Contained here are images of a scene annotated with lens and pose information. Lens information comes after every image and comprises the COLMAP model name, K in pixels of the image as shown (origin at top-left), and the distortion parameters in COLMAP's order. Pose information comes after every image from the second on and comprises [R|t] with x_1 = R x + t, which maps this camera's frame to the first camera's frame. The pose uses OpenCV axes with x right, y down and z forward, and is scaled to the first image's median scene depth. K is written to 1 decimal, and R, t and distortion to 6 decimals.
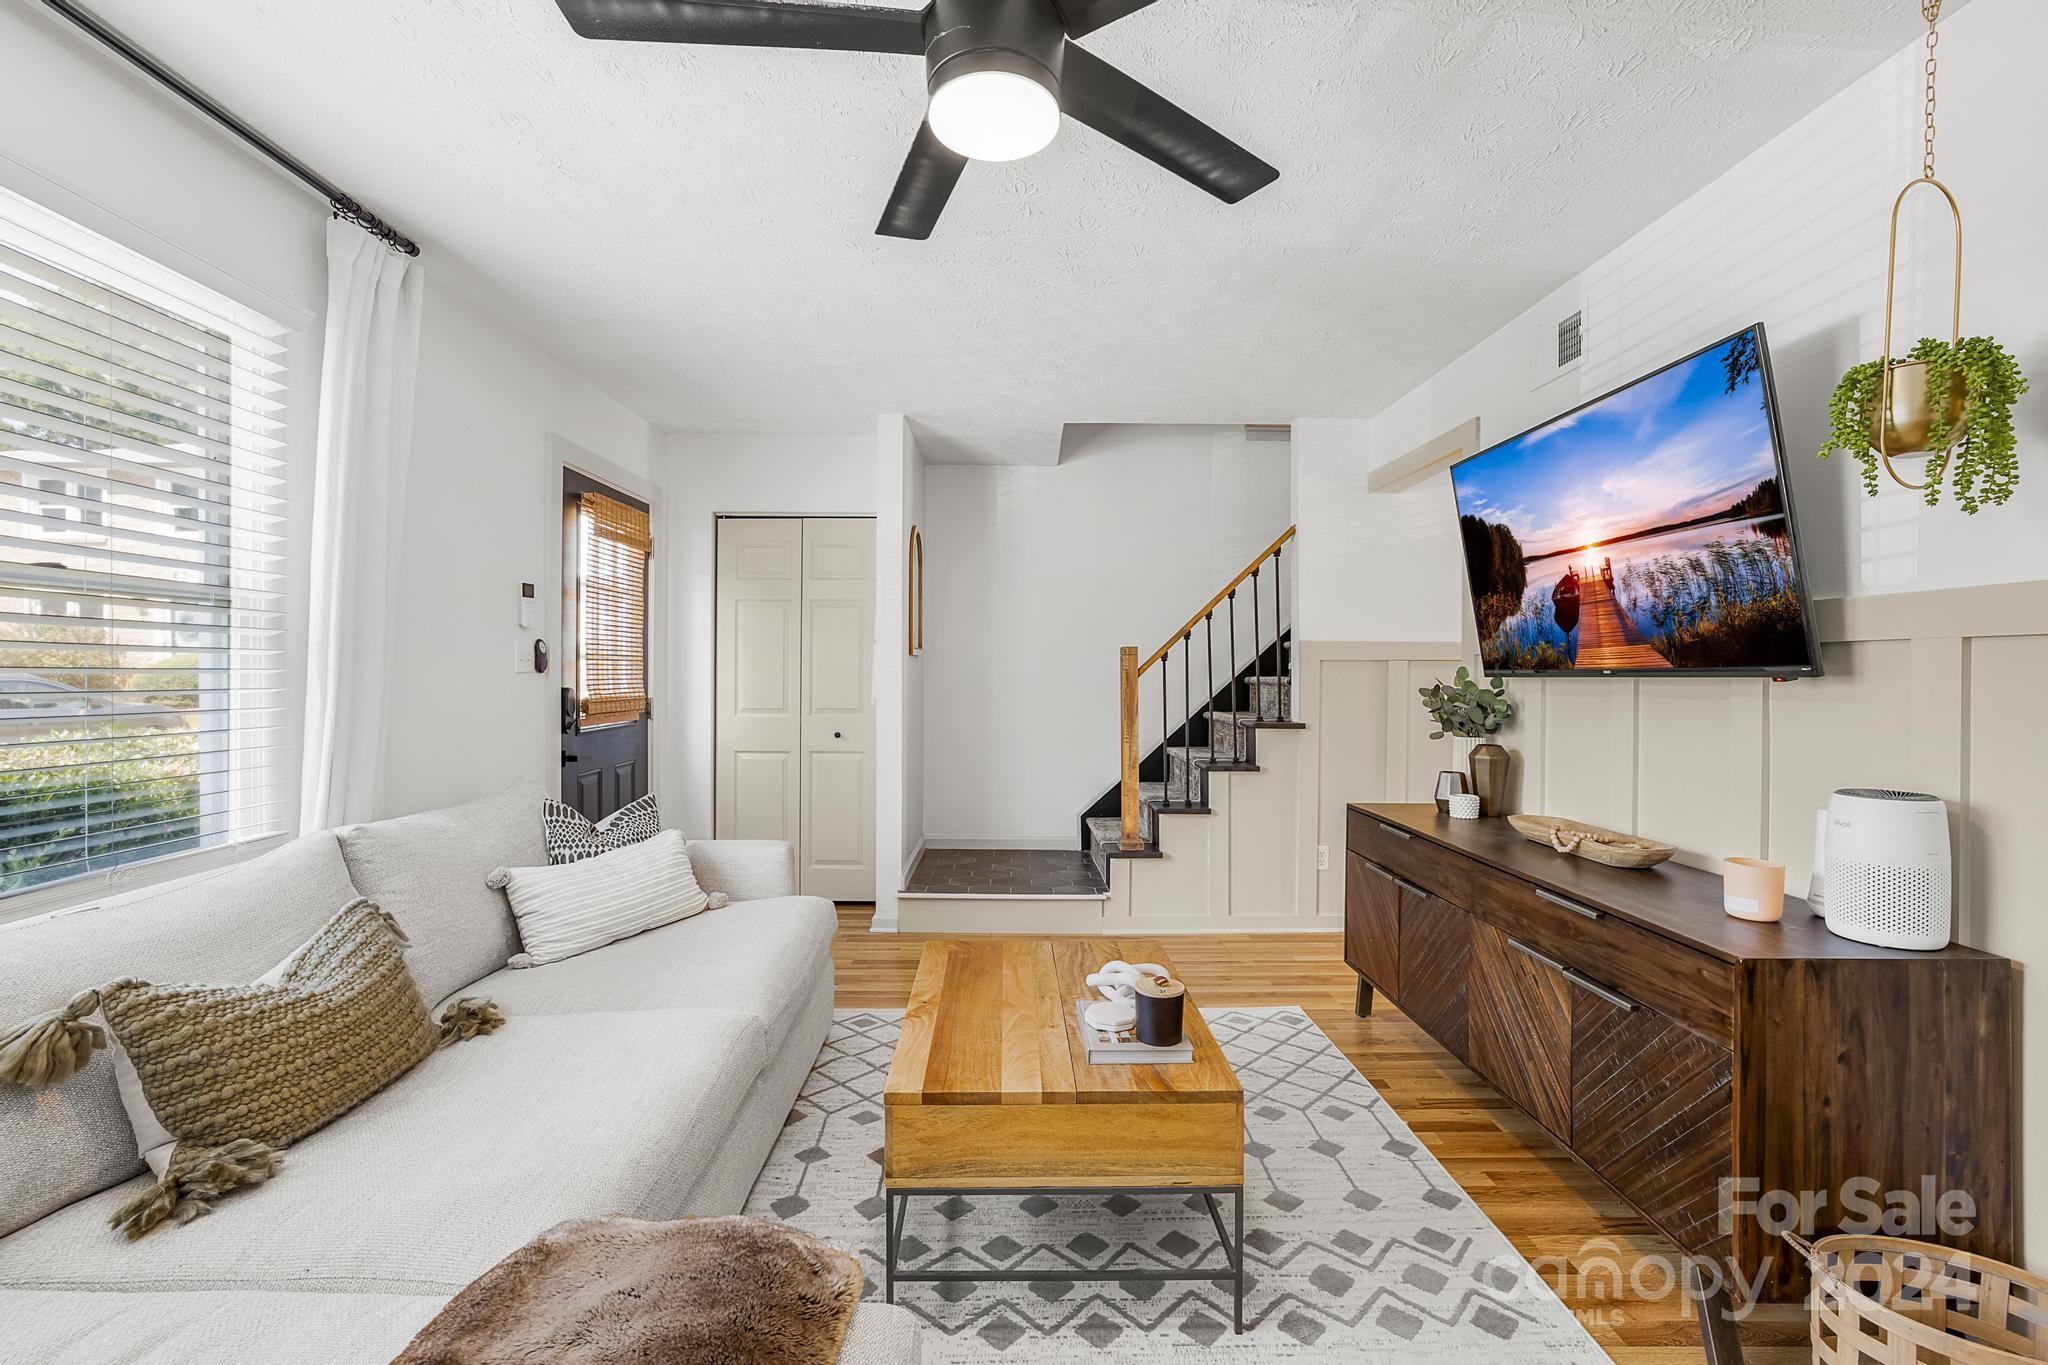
lens RADIAL K [[899.2, 0, 1025.0], [0, 899.2, 676.2], [0, 0, 1]] dist [-0.035223, 0.020381]
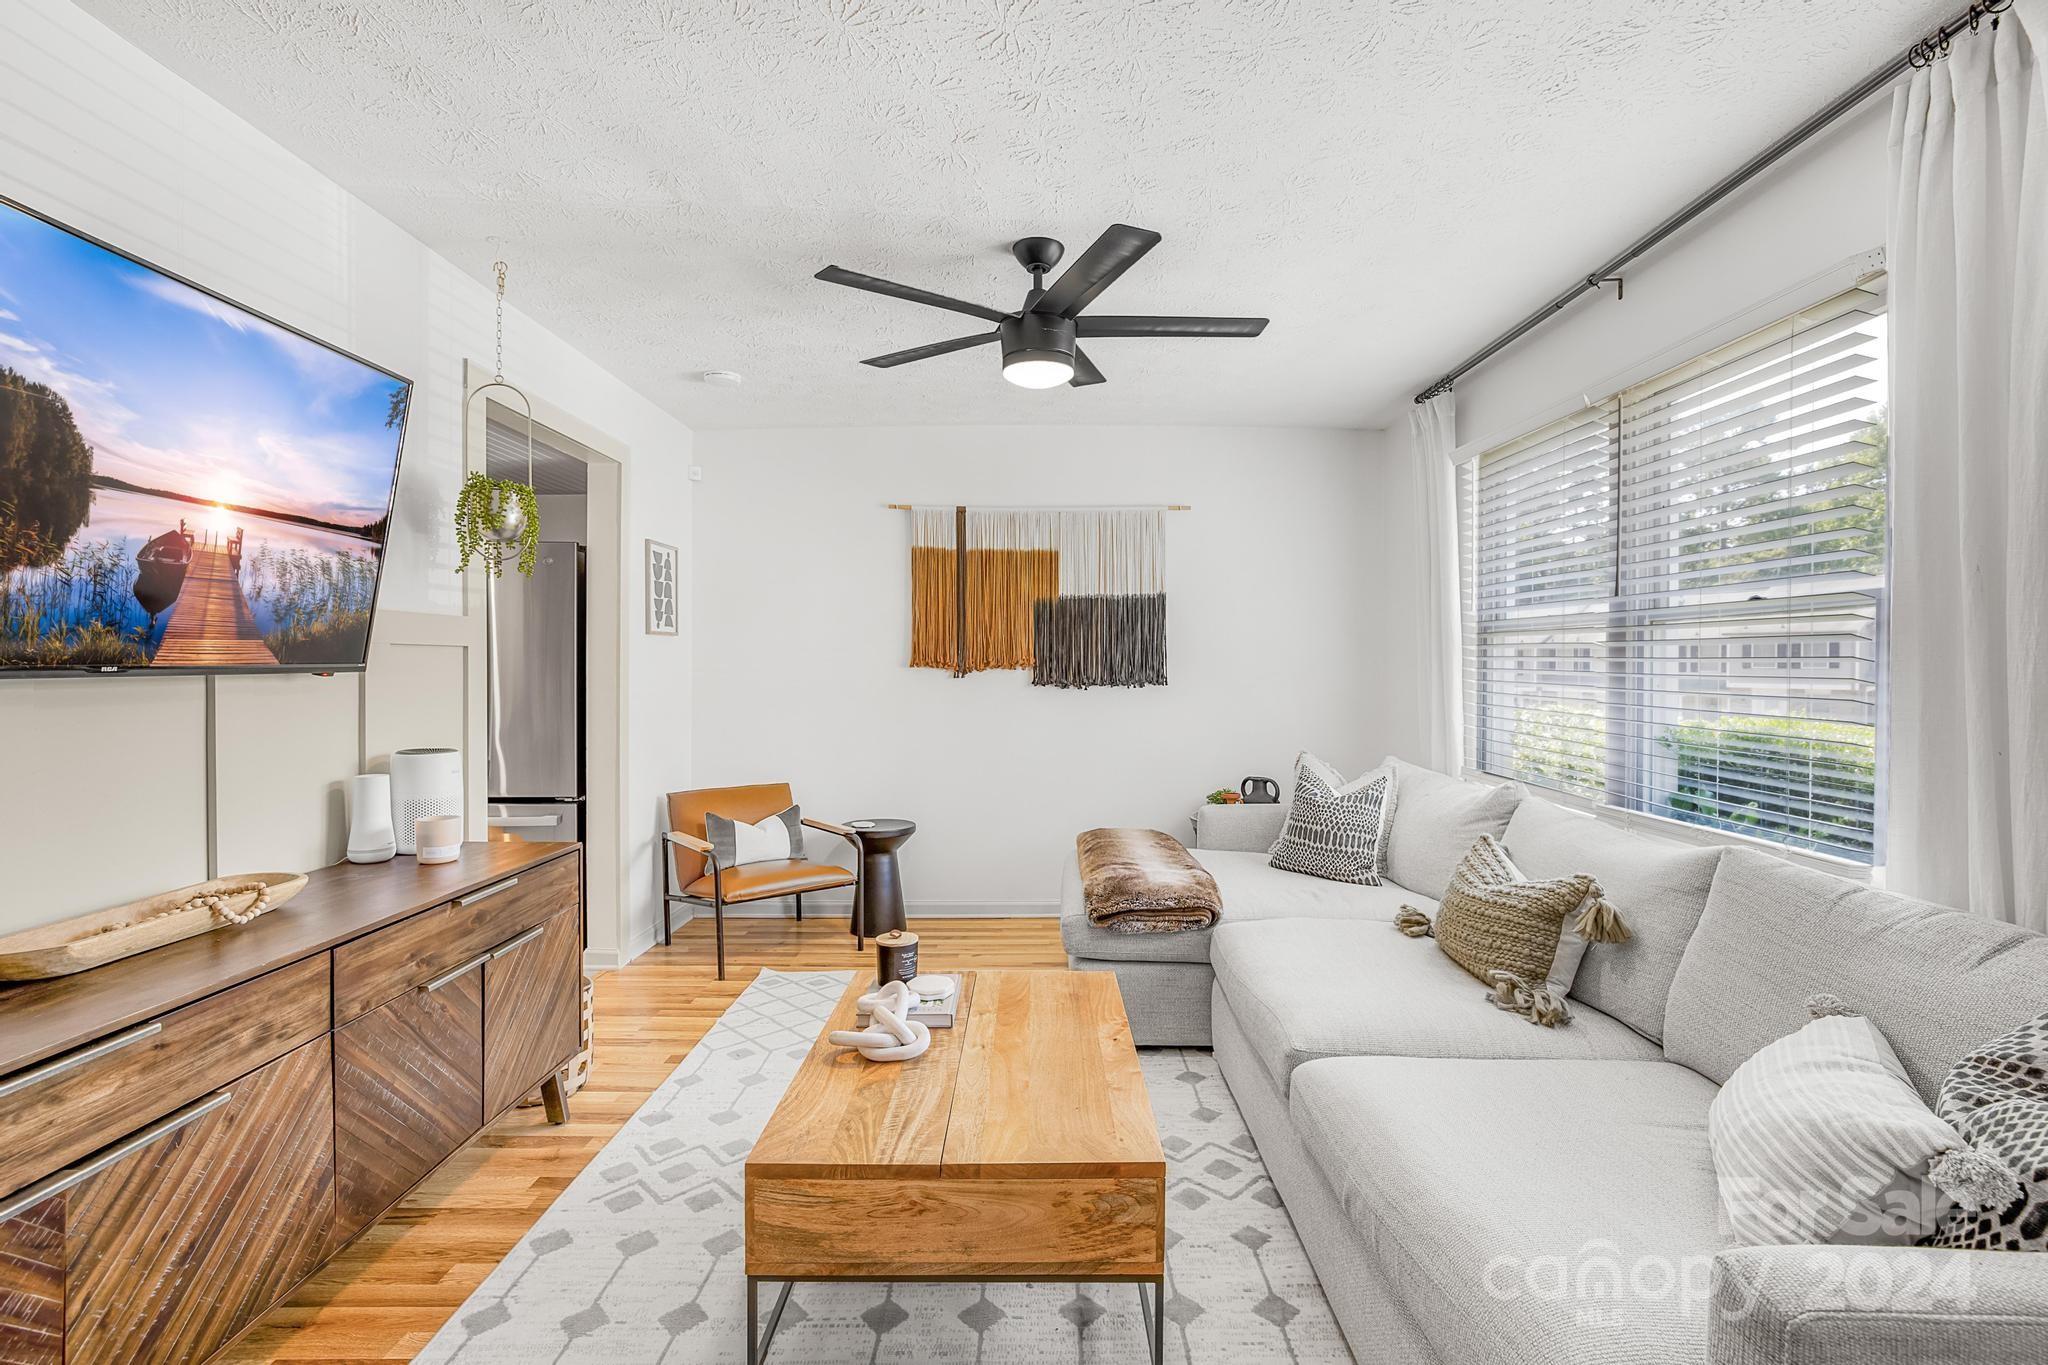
lens RADIAL K [[910.1, 0, 1043.4], [0, 910.1, 675.7], [0, 0, 1]] dist [-0.027119, 0.024730]
pose [[-0.999985, -0.001048, -0.005319, -0.035342], [-0.001102, 0.999947, 0.010189, -0.012531], [0.005308, 0.010195, -0.999934, 1.626647]]
